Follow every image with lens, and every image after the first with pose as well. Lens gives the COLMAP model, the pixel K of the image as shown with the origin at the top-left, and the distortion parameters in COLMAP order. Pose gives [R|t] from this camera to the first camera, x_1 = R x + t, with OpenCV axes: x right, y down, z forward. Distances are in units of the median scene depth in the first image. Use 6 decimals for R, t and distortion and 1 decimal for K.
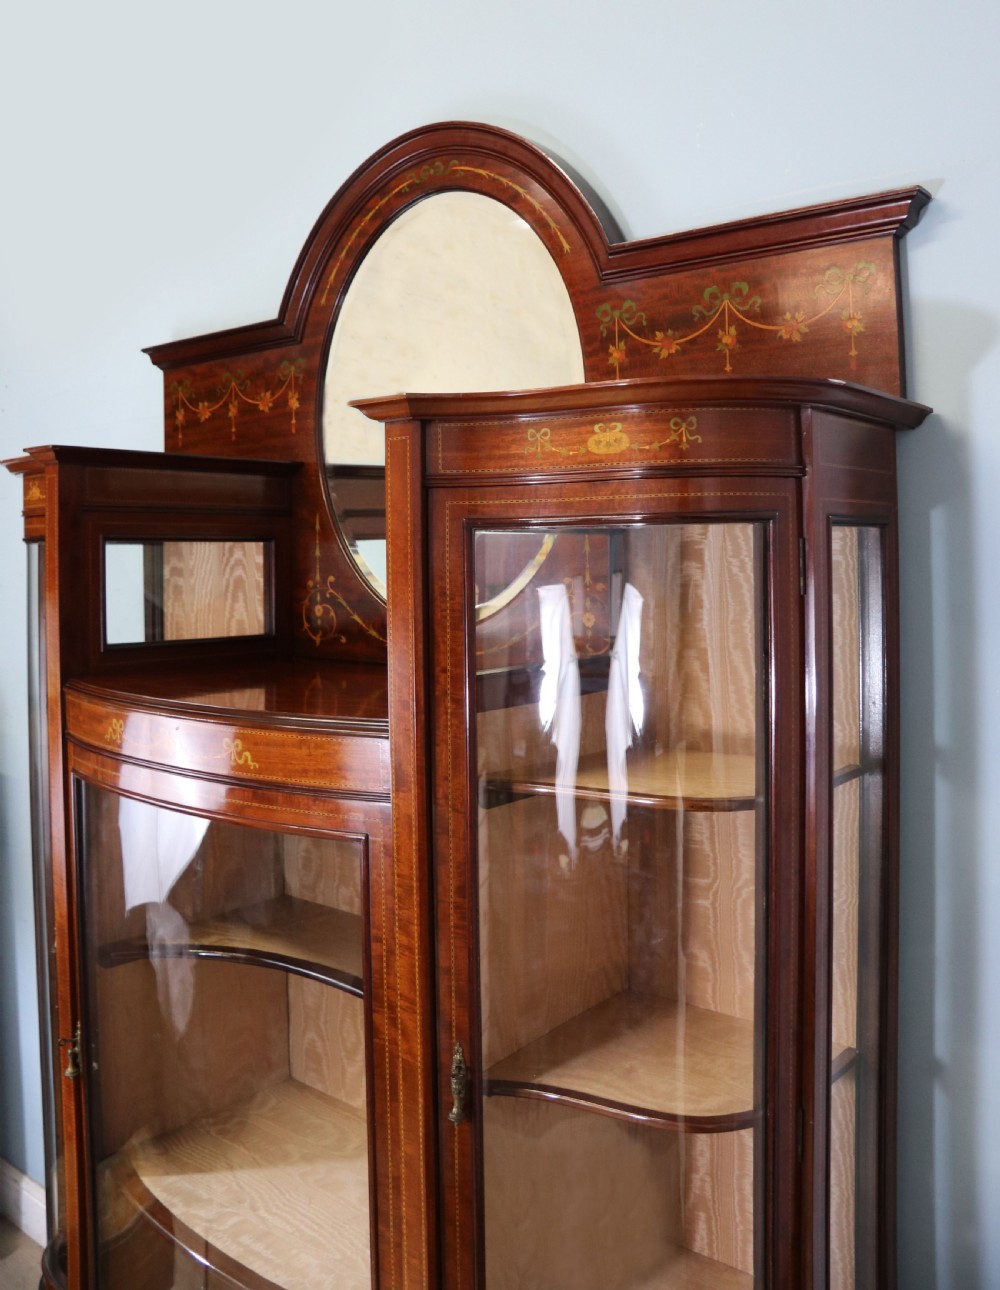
lens RADIAL K [[1129.3, 0, 497.7], [0, 1129.3, 535.9], [0, 0, 1]] dist [-0.179955, 0.127627]
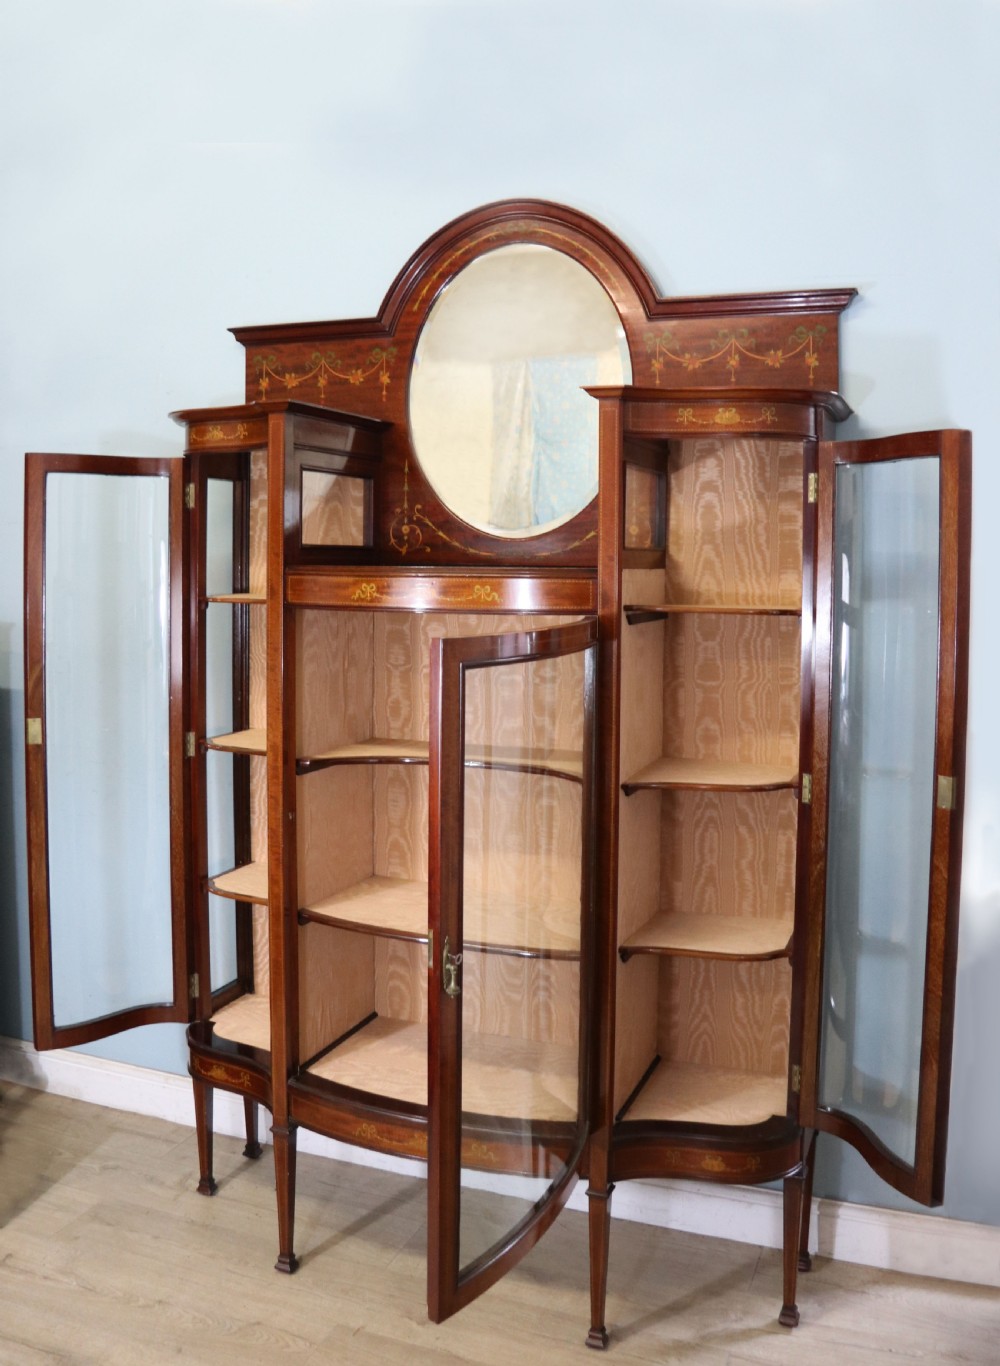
lens RADIAL K [[1230.3, 0, 497.9], [0, 1230.3, 580.7], [0, 0, 1]] dist [-0.187135, 0.135566]
pose [[0.951730, 0.014242, 0.306605, -0.646838], [-0.025381, 0.999154, 0.032374, 0.096831], [-0.305884, -0.038593, 0.951286, -0.610709]]
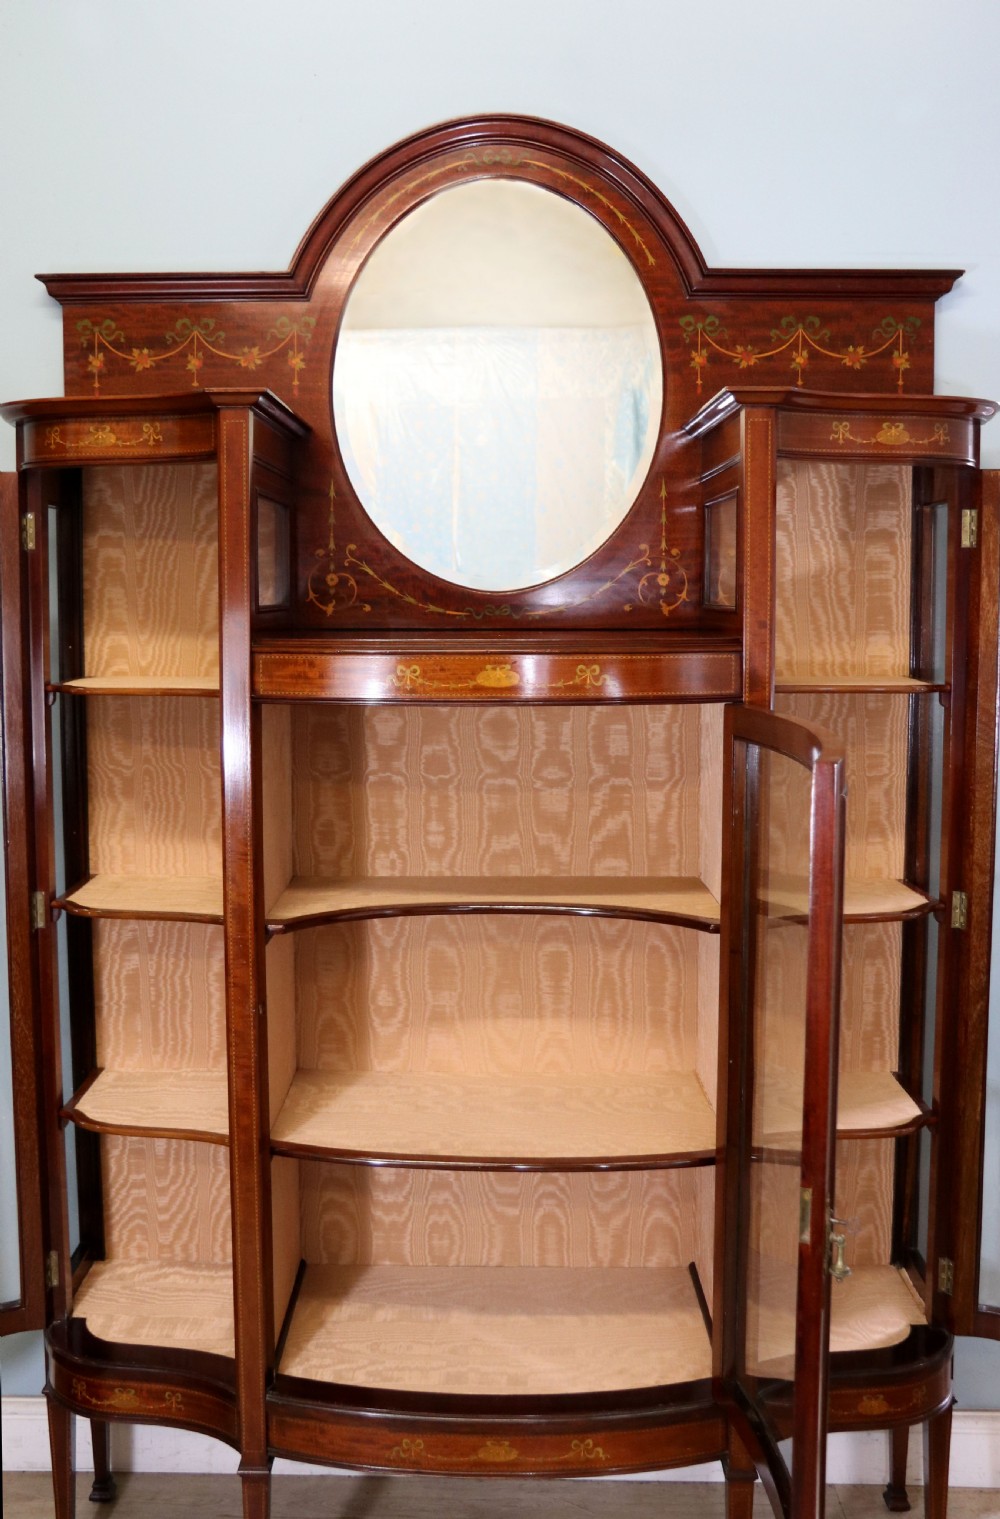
lens RADIAL K [[1459.1, 0, 453.8], [0, 1459.1, 700.0], [0, 0, 1]] dist [-0.139532, 0.184671]
pose [[0.793473, -0.036526, 0.607508, -1.065483], [-0.017768, 0.996382, 0.083114, 0.079299], [-0.608346, -0.076743, 0.789953, -0.097067]]
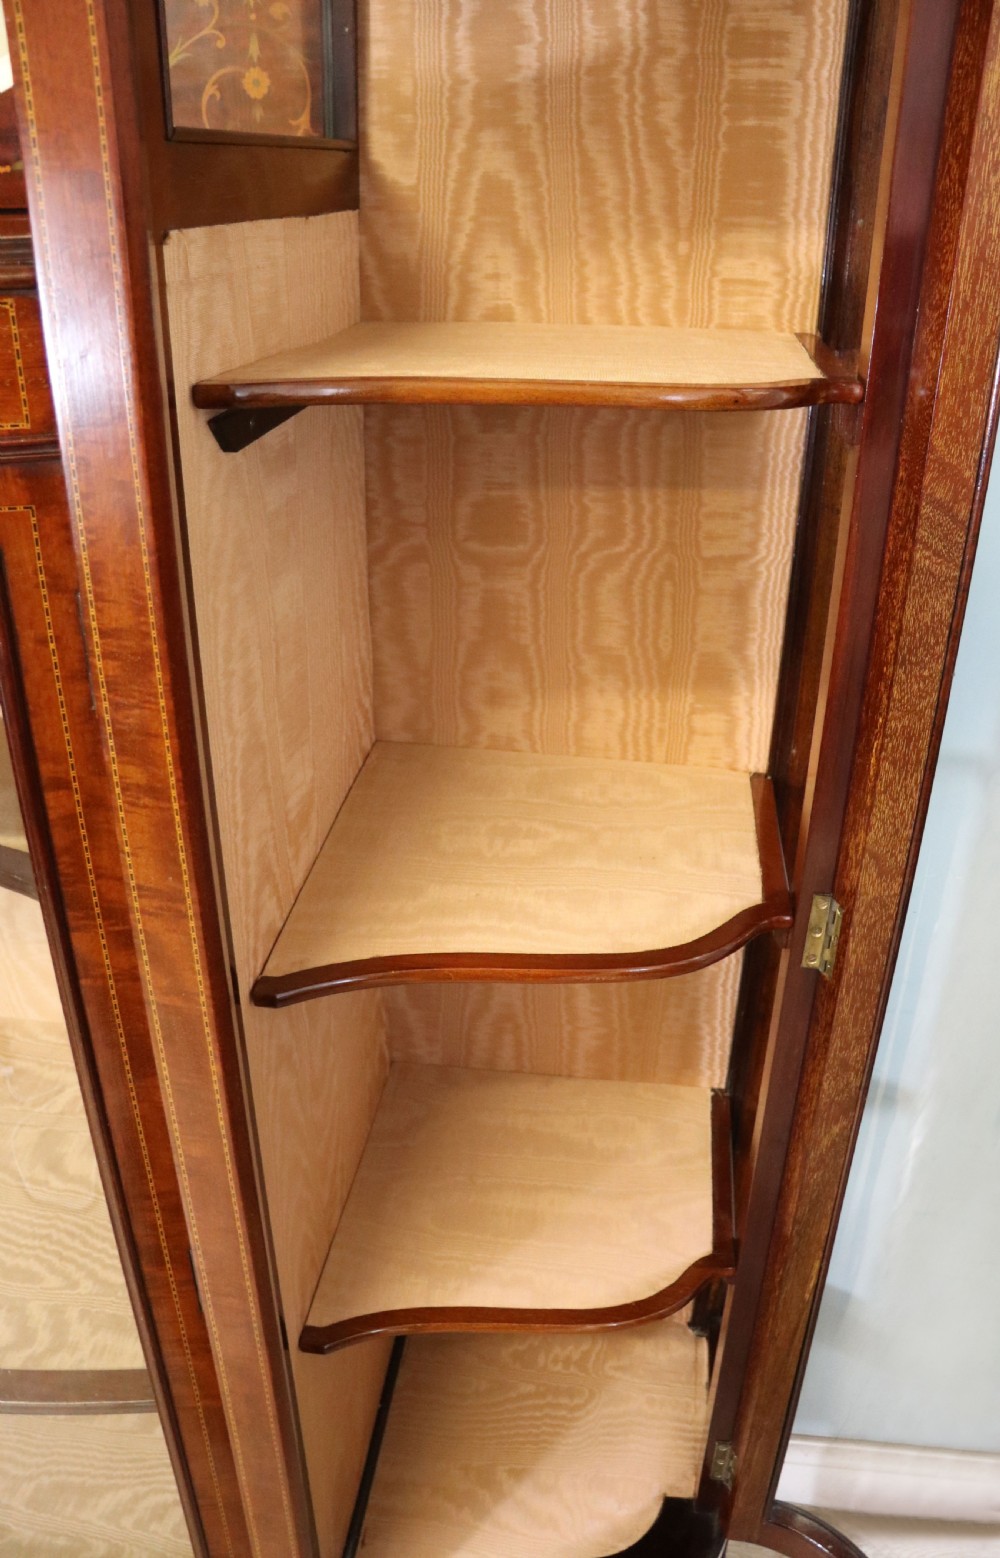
lens RADIAL K [[1199.8, 0, 506.4], [0, 1199.8, 751.8], [0, 0, 1]] dist [-0.178347, 0.124885]
pose [[0.845993, -0.215247, 0.487817, -0.141763], [-0.034710, 0.890721, 0.453224, 0.109017], [-0.532064, -0.400356, 0.746072, 0.442373]]
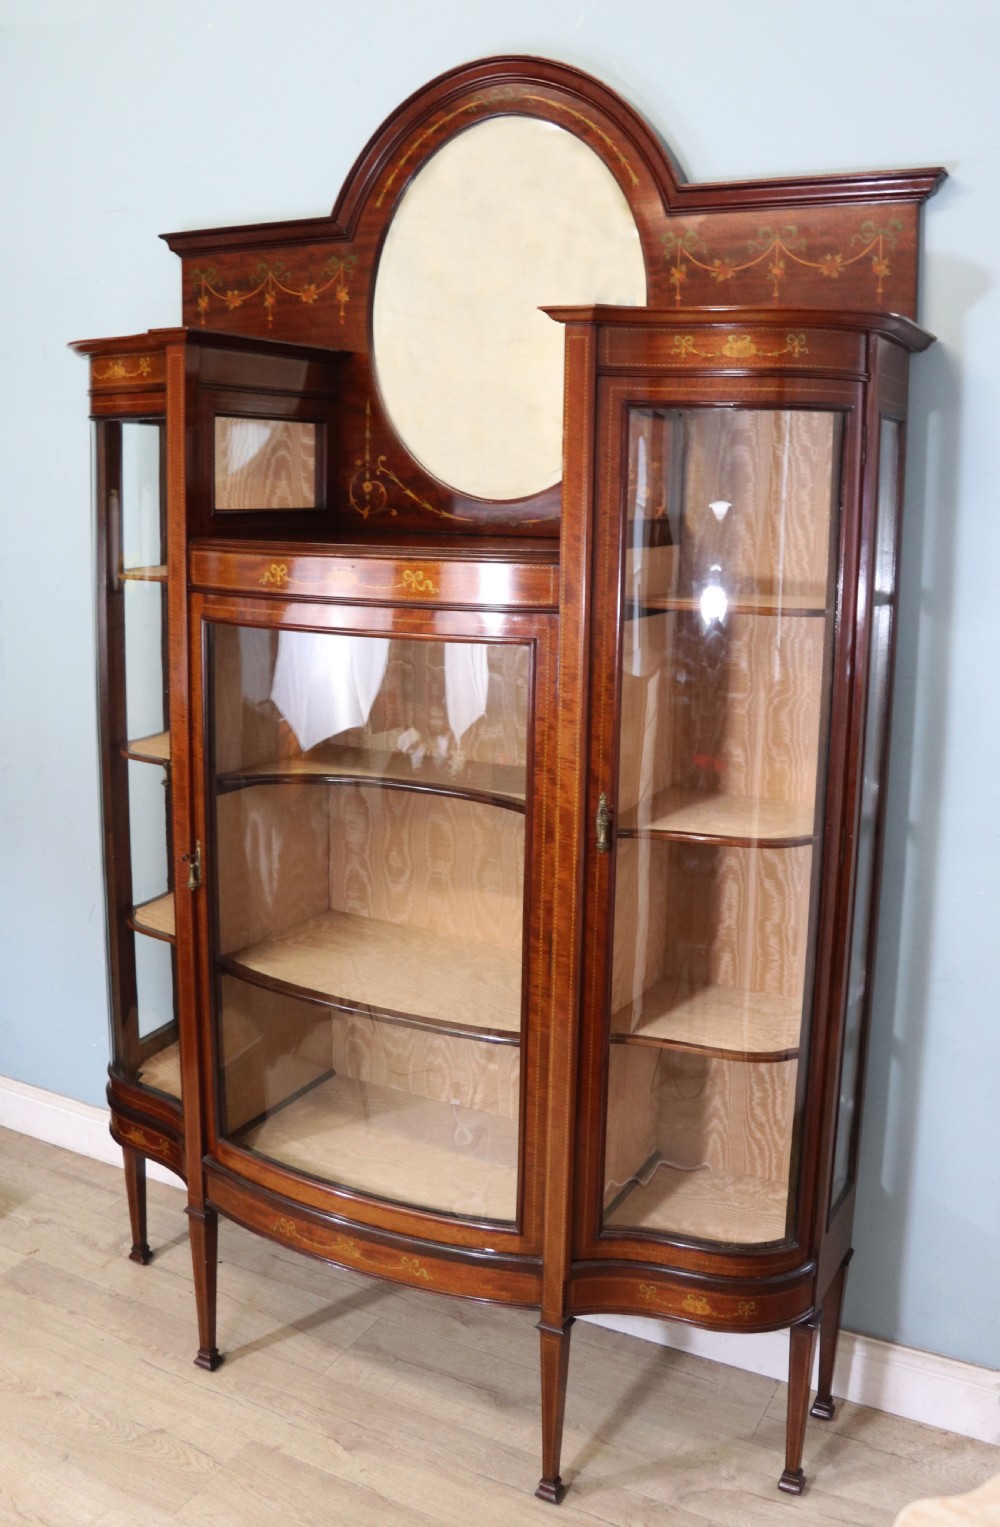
lens RADIAL K [[1363.5, 0, 473.1], [0, 1363.5, 688.2], [0, 0, 1]] dist [-0.187243, 0.139579]
pose [[0.981924, -0.001595, 0.189268, -0.388952], [-0.029961, 0.986047, 0.163749, 0.049642], [-0.186888, -0.166459, 0.968176, -0.439686]]
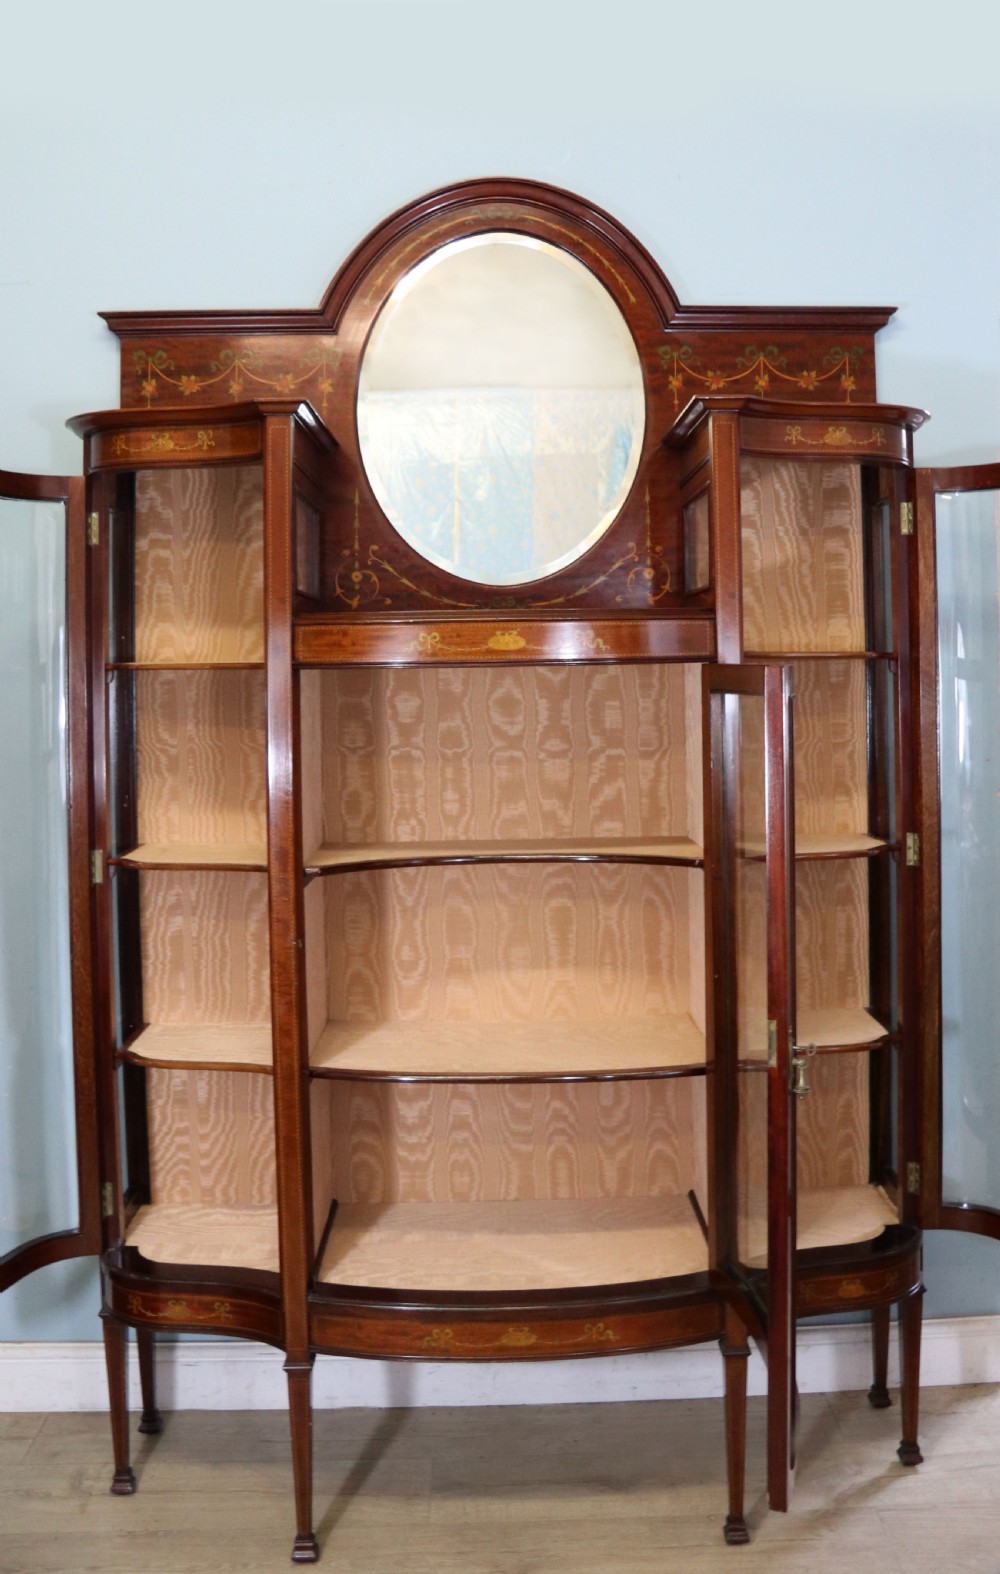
lens RADIAL K [[1477.6, 0, 544.6], [0, 1477.6, 609.1], [0, 0, 1]] dist [-0.187030, 0.133355]
pose [[0.753366, 0.023869, 0.657168, -1.216736], [-0.005521, 0.999535, -0.029974, 0.176145], [-0.657578, 0.018953, 0.753148, -0.267043]]
